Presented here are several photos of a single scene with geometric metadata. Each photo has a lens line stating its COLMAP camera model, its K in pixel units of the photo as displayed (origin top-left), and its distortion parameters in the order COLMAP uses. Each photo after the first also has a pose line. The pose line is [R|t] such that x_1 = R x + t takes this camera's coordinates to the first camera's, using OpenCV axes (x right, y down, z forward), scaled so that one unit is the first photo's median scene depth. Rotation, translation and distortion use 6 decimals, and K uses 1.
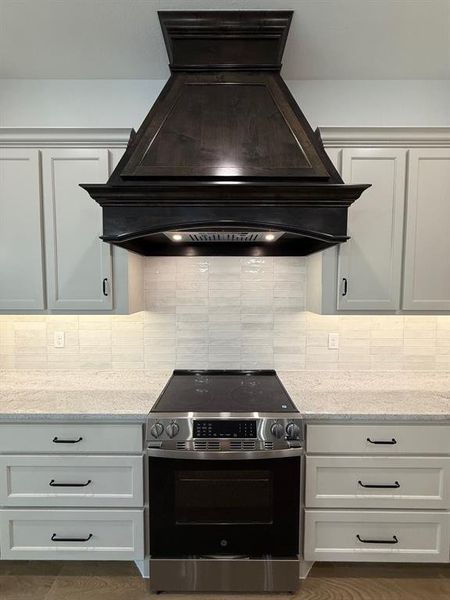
lens RADIAL K [[249.9, 0, 225.0], [0, 249.9, 300.0], [0, 0, 1]] dist [0.025052, 0.000113]
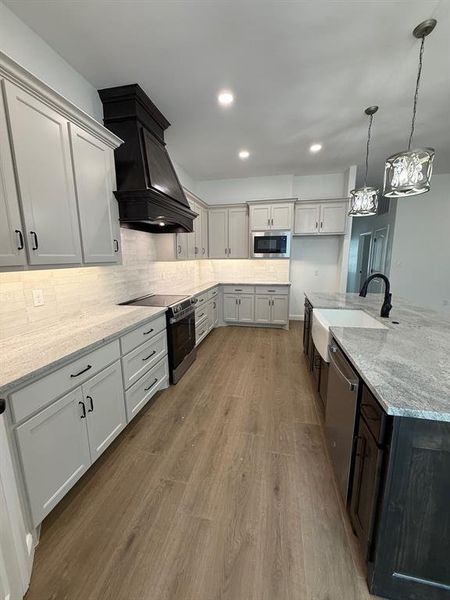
lens RADIAL K [[238.5, 0, 225.0], [0, 238.5, 300.0], [0, 0, 1]] dist [-0.000044, 0.000601]
pose [[0.202511, -0.182773, 0.962072, -1.441086], [0.053410, 0.983027, 0.175512, 0.038887], [-0.977823, 0.015841, 0.208835, 0.078680]]
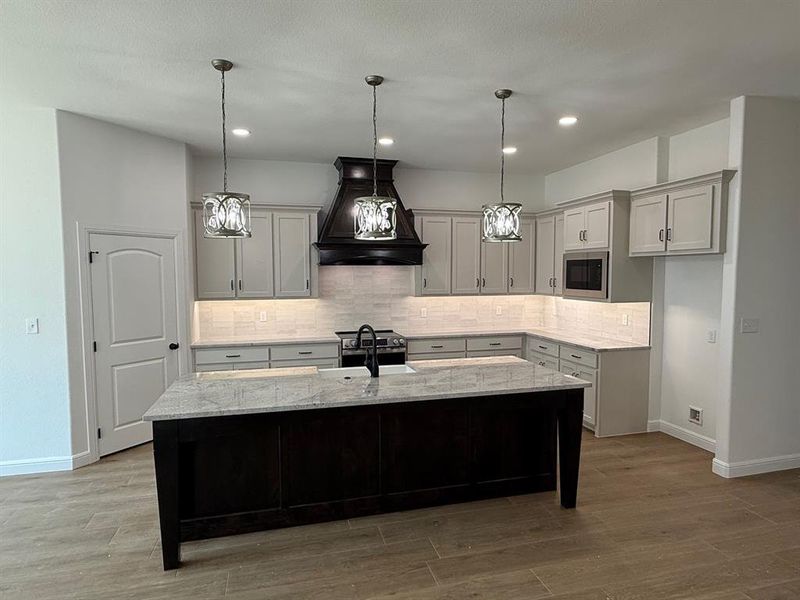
lens RADIAL K [[485.3, 0, 400.0], [0, 485.3, 300.0], [0, 0, 1]] dist [0.000999, 0.000742]
pose [[0.966651, -0.021024, 0.255233, -0.612033], [0.018542, 0.999755, 0.012129, 0.028572], [-0.255425, -0.006992, 0.966804, -2.301875]]
